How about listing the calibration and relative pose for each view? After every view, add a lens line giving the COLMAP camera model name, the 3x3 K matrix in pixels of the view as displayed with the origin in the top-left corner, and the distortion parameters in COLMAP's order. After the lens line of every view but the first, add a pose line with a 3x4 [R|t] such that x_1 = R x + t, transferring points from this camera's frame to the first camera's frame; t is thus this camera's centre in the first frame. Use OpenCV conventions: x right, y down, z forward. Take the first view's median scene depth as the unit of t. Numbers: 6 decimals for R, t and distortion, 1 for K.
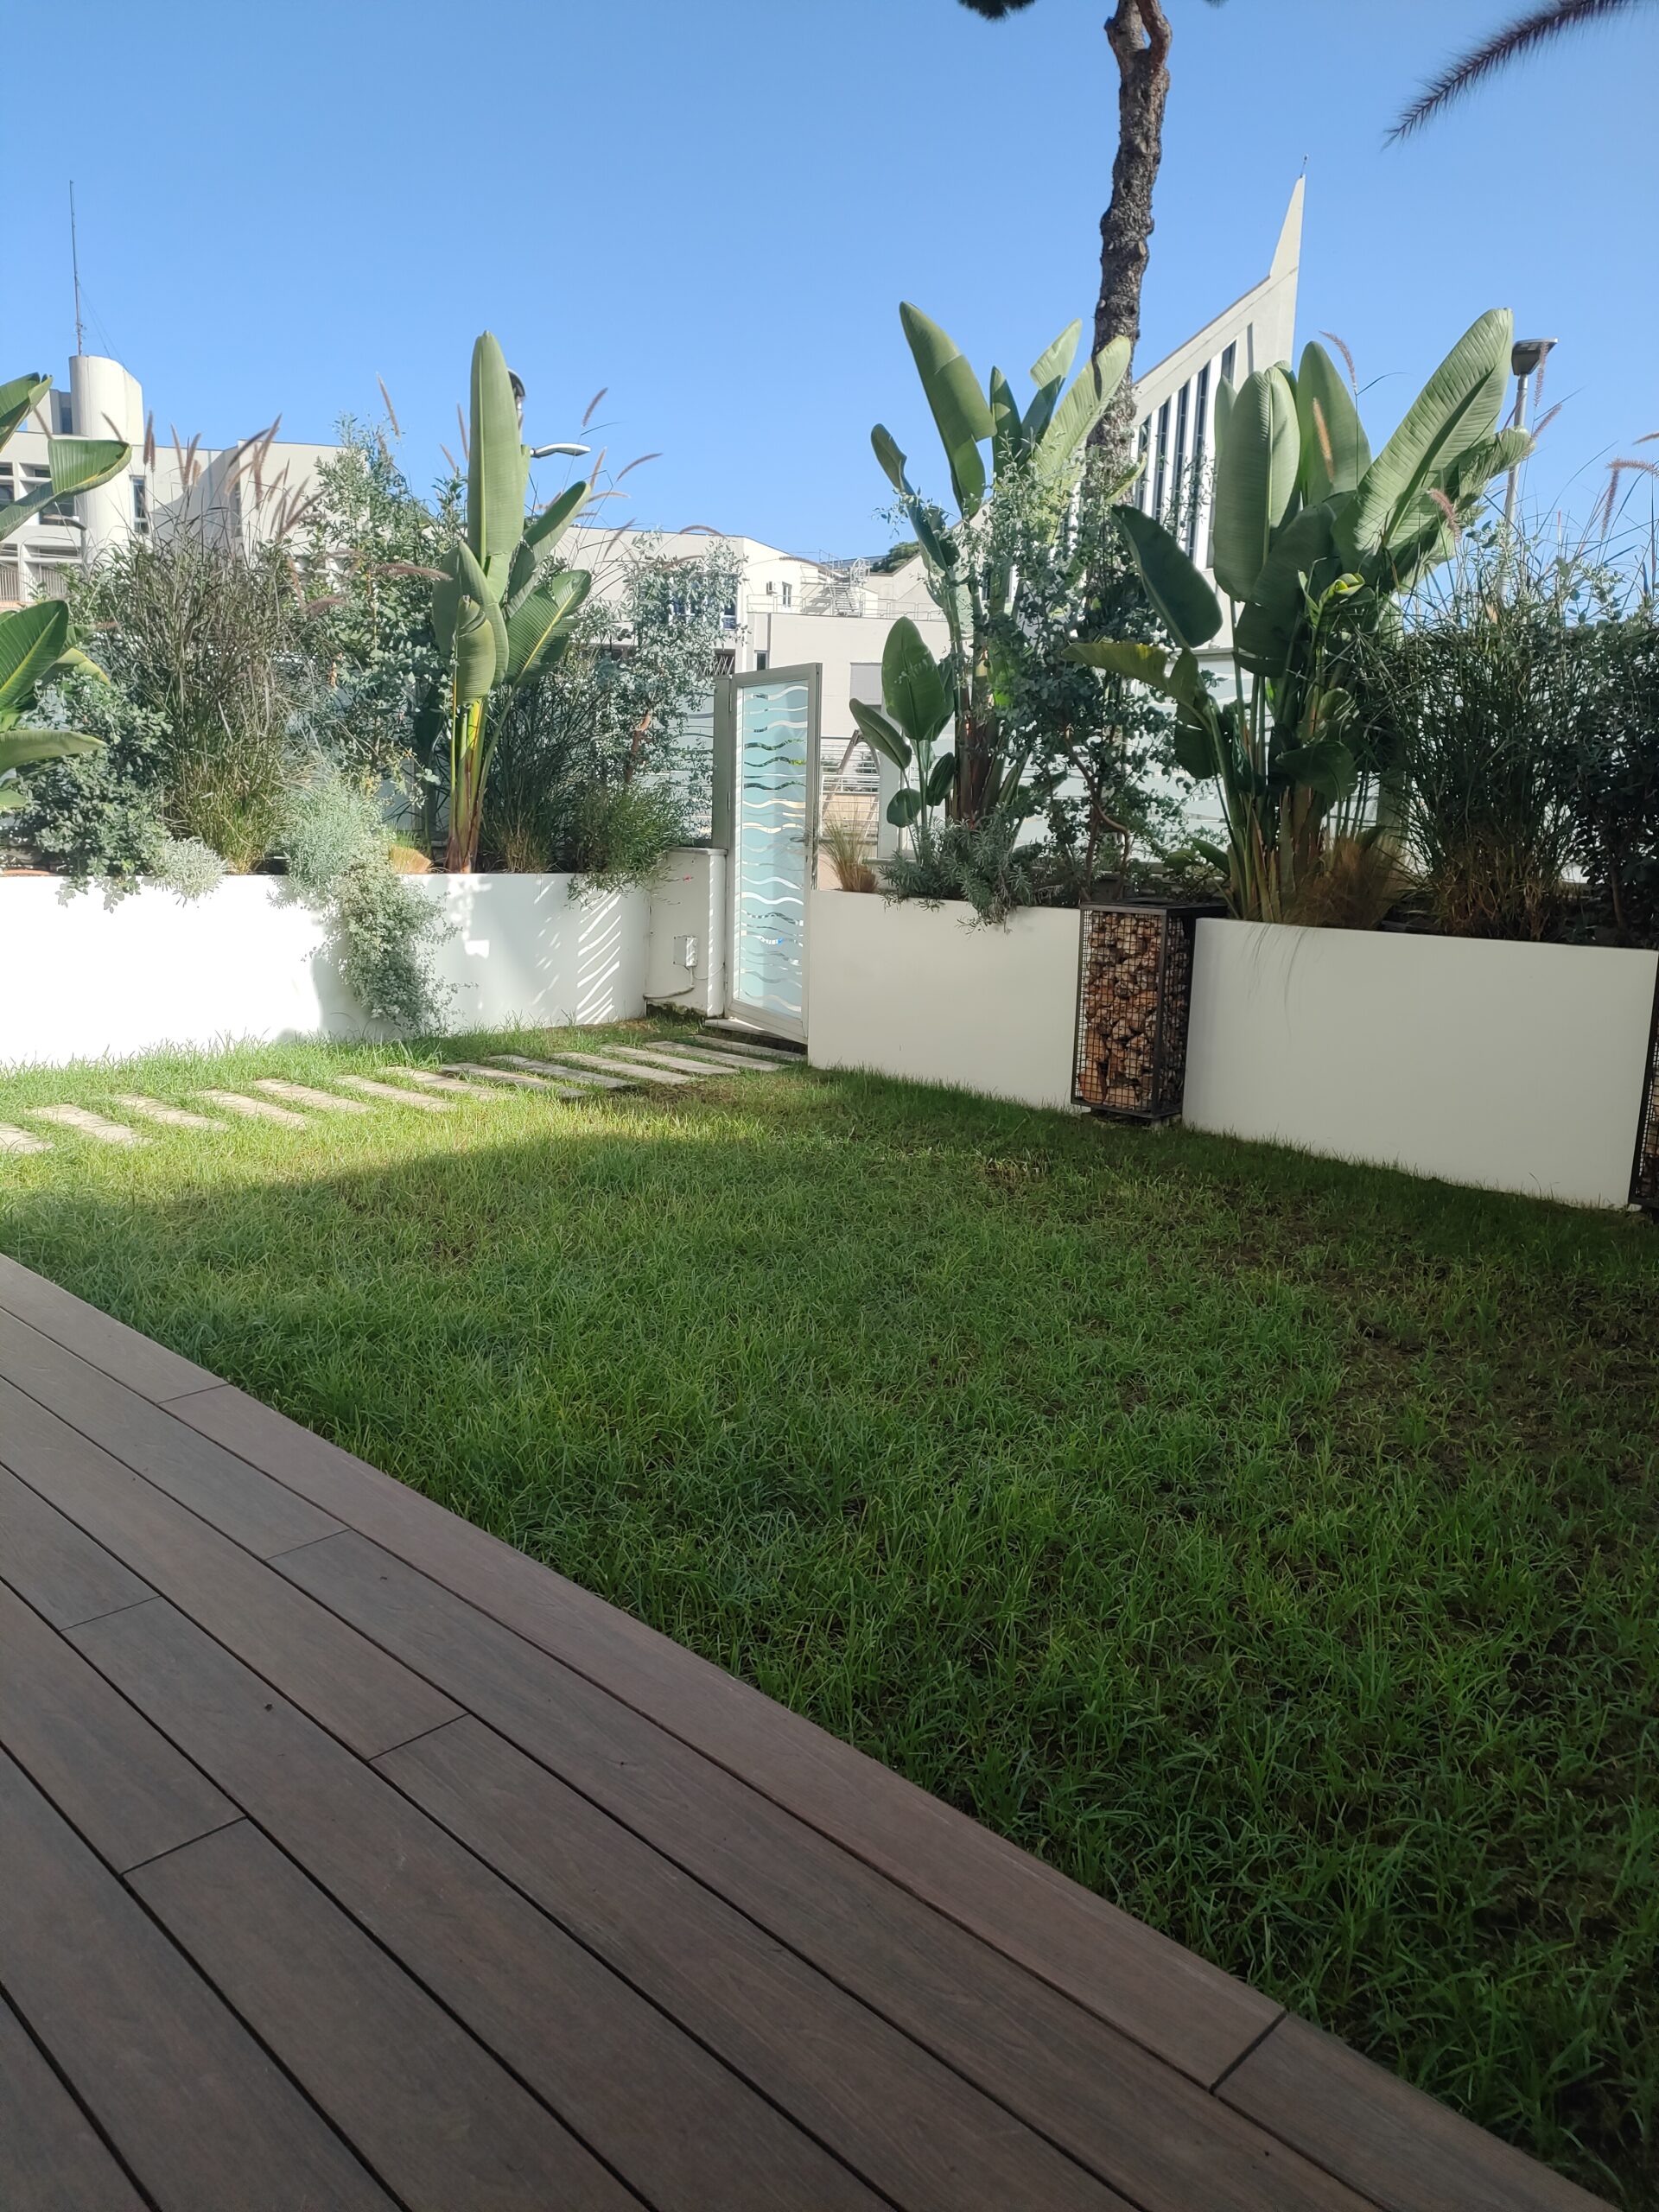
lens RADIAL K [[1635.0, 0, 837.7], [0, 1635.0, 1107.2], [0, 0, 1]] dist [0.050533, -0.069236]
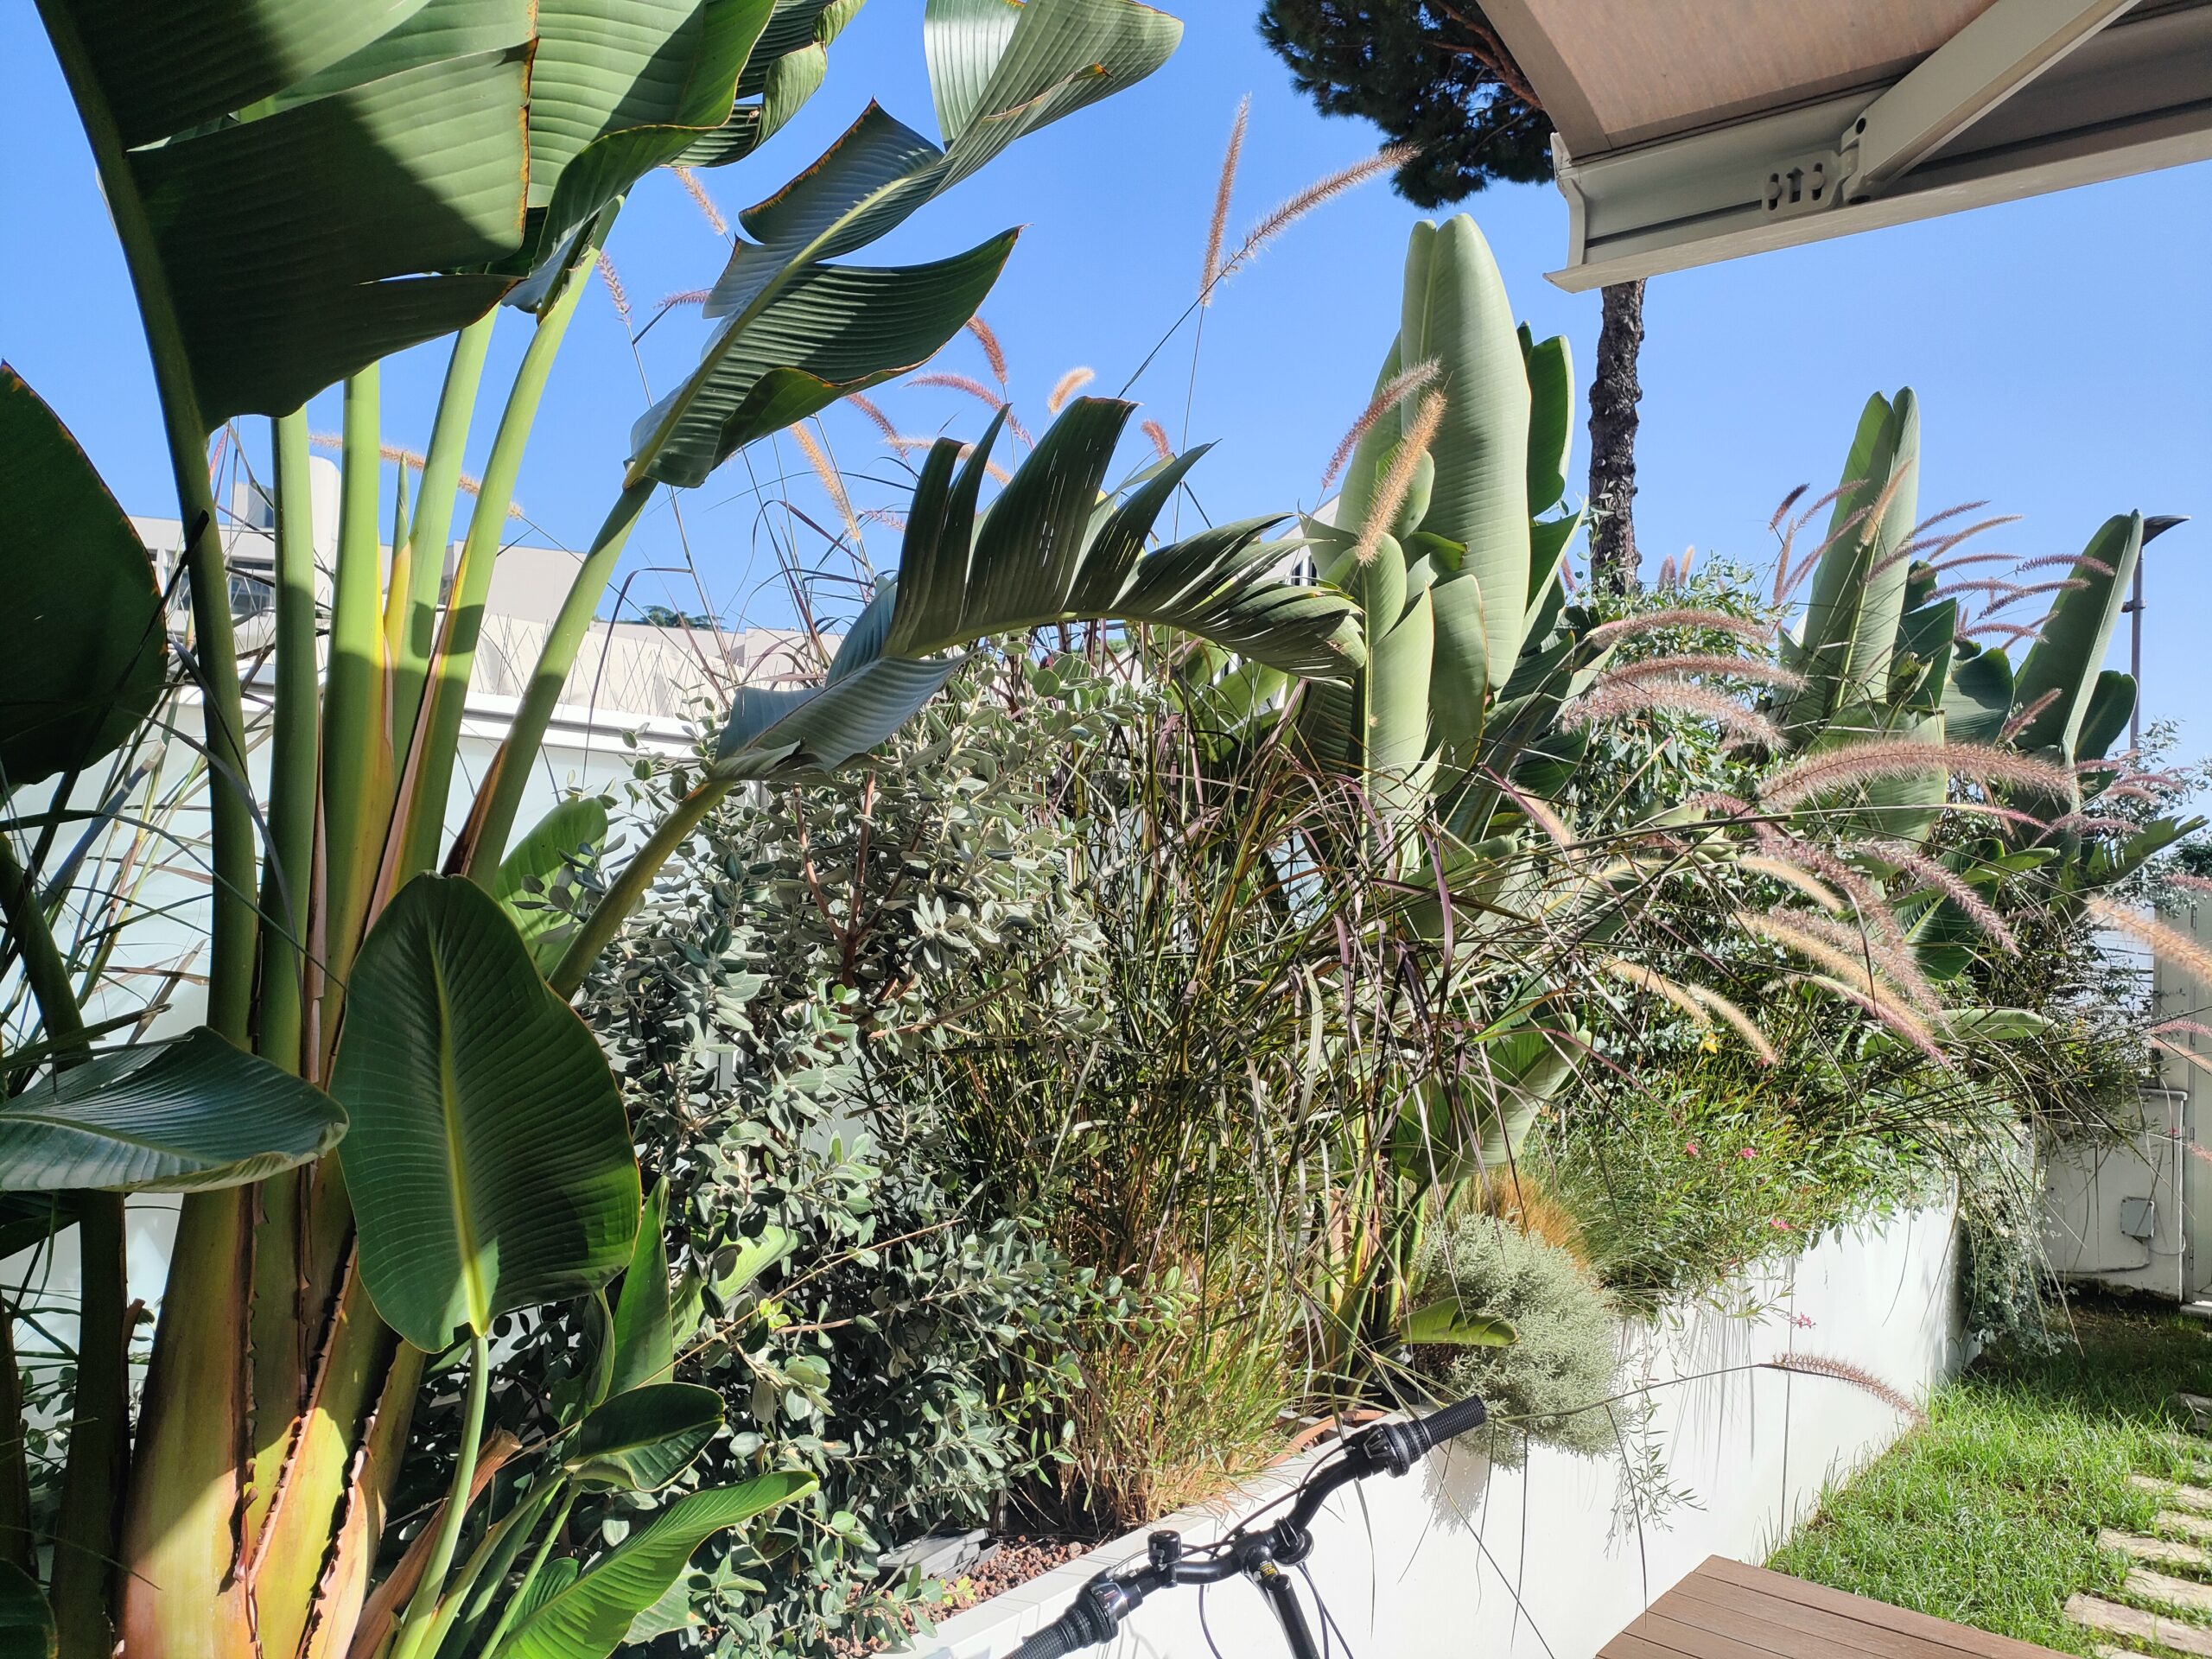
lens RADIAL K [[1619.9, 0, 1096.8], [0, 1619.9, 832.8], [0, 0, 1]] dist [0.059302, -0.052058]
pose [[0.992878, 0.014843, 0.118209, -0.806391], [0.010767, 0.976969, -0.213110, -0.130462], [-0.118649, 0.212865, 0.969851, 0.271478]]
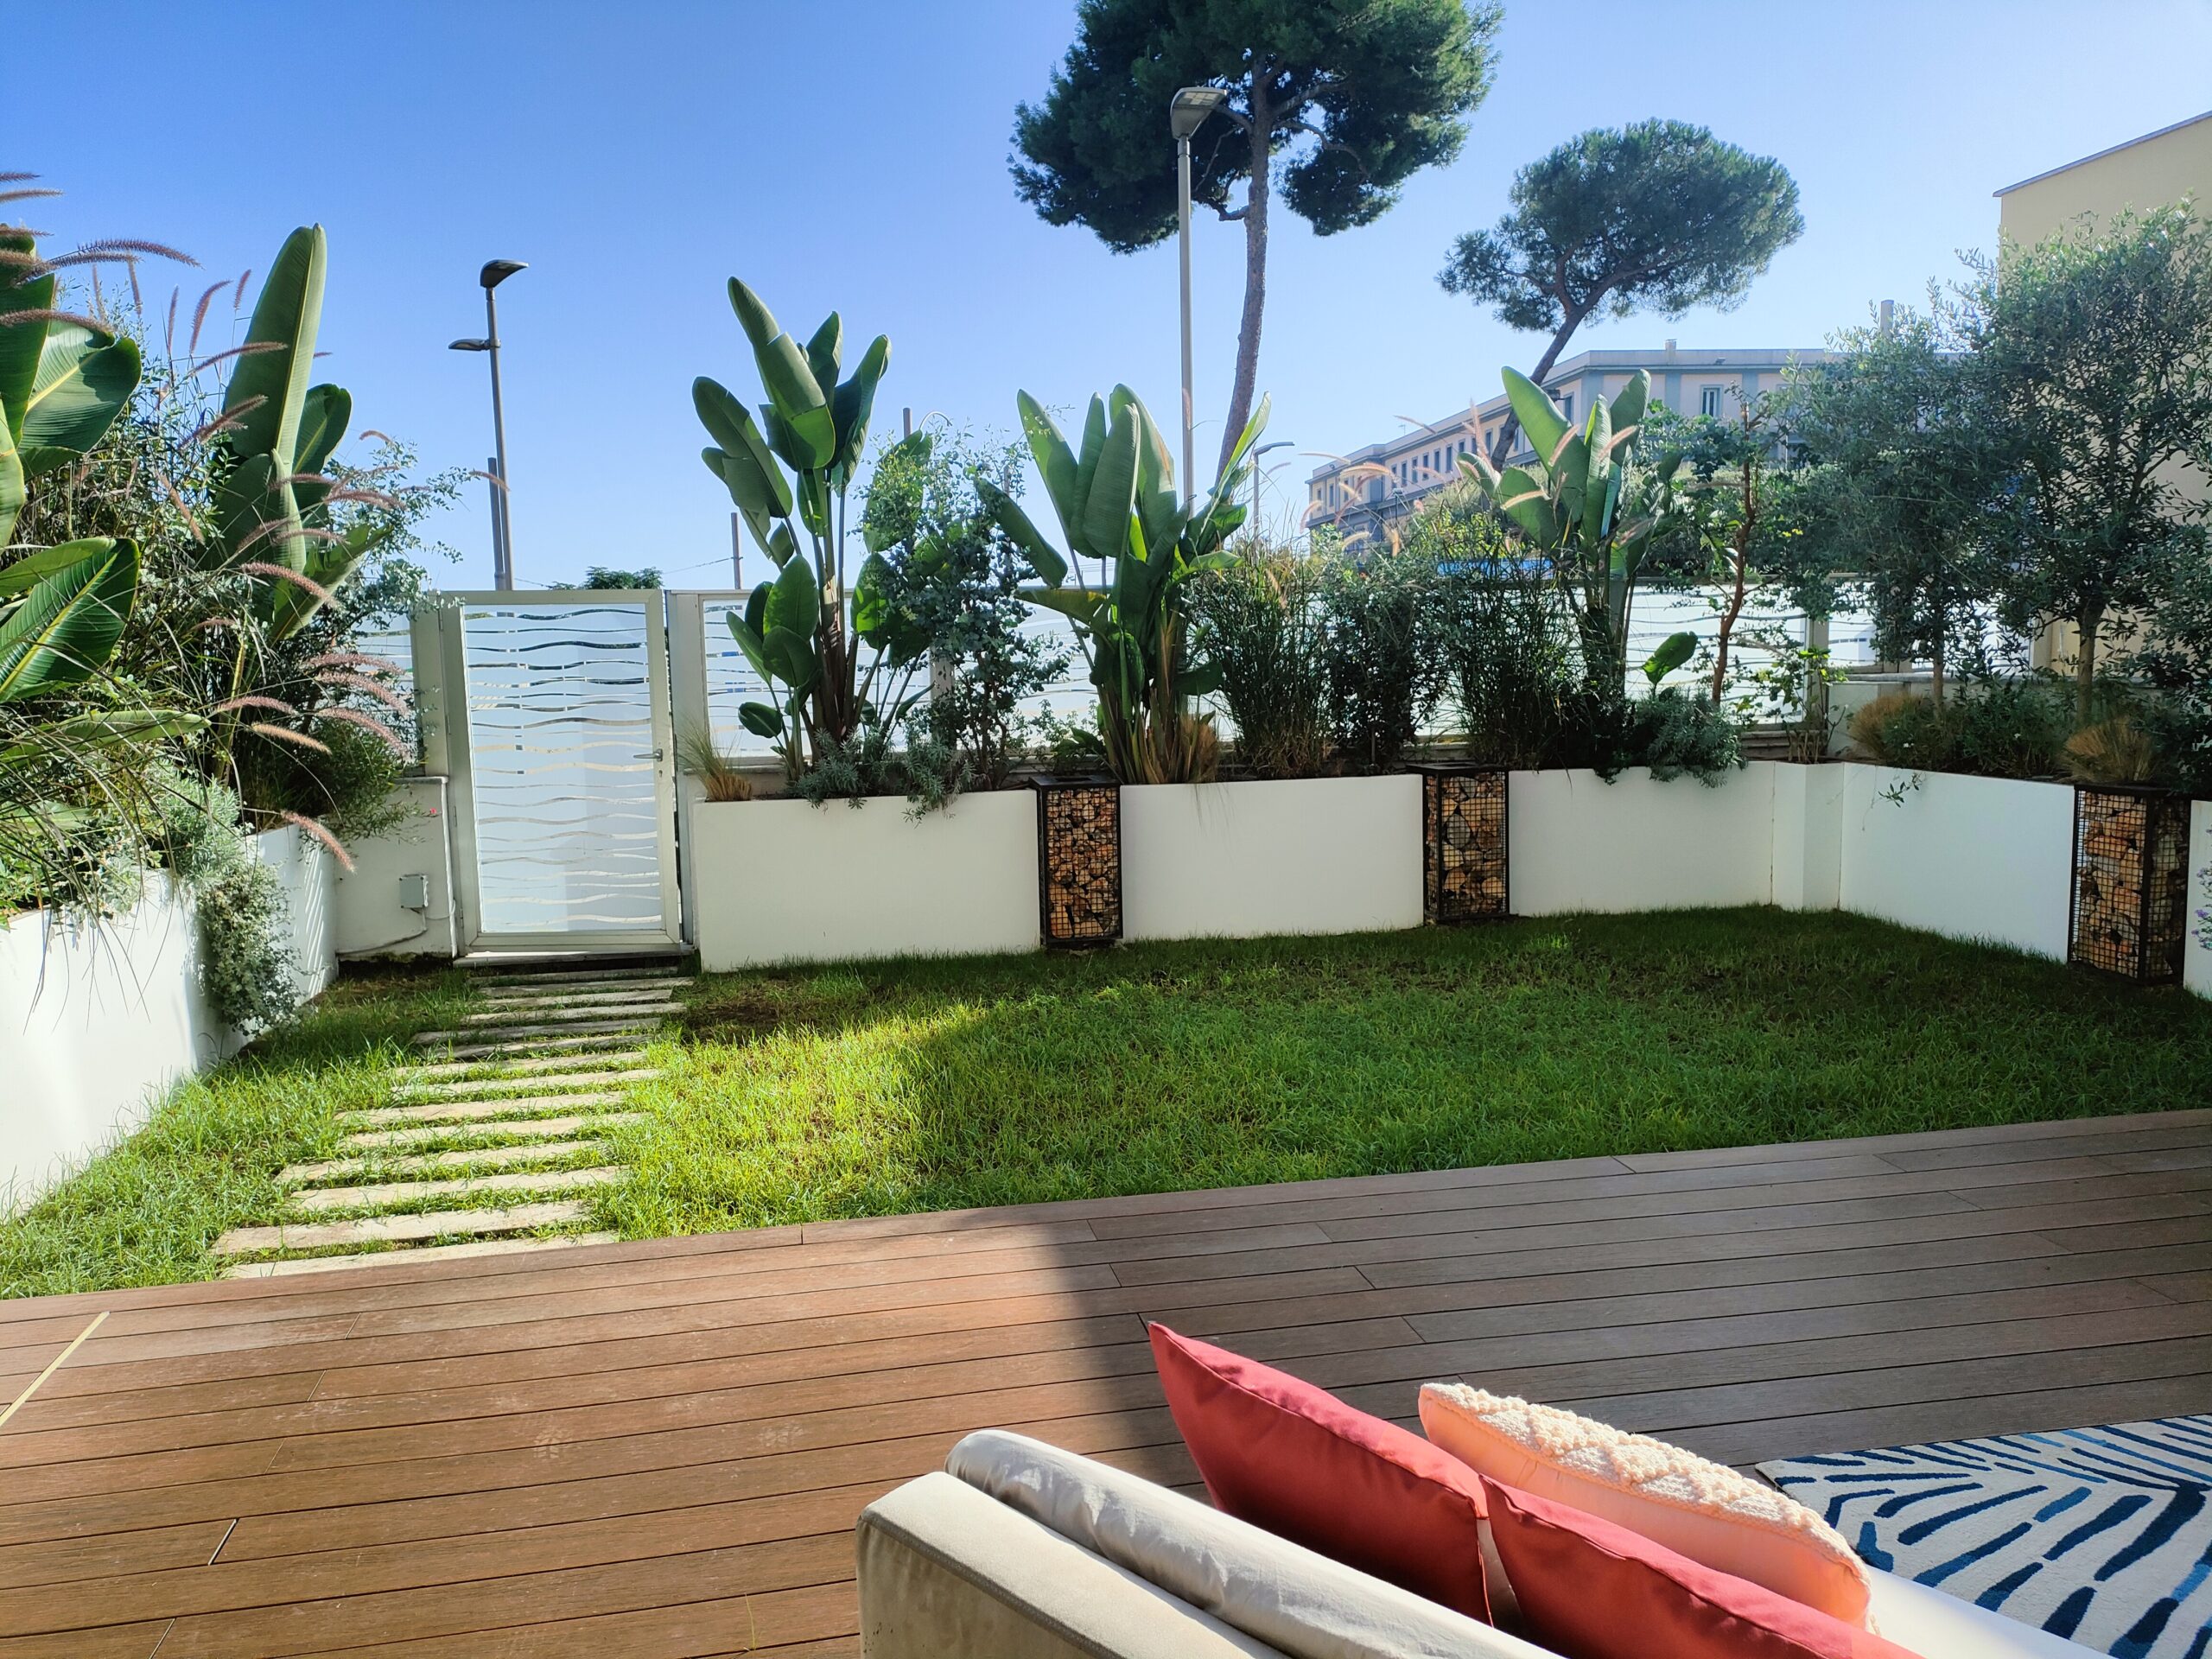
lens RADIAL K [[1624.2, 0, 1101.1], [0, 1624.2, 824.8], [0, 0, 1]] dist [0.058870, -0.047387]
pose [[0.554204, -0.129585, 0.822232, -0.716187], [0.185829, 0.982138, 0.029533, -0.101170], [-0.811373, 0.136427, 0.568385, 0.199695]]
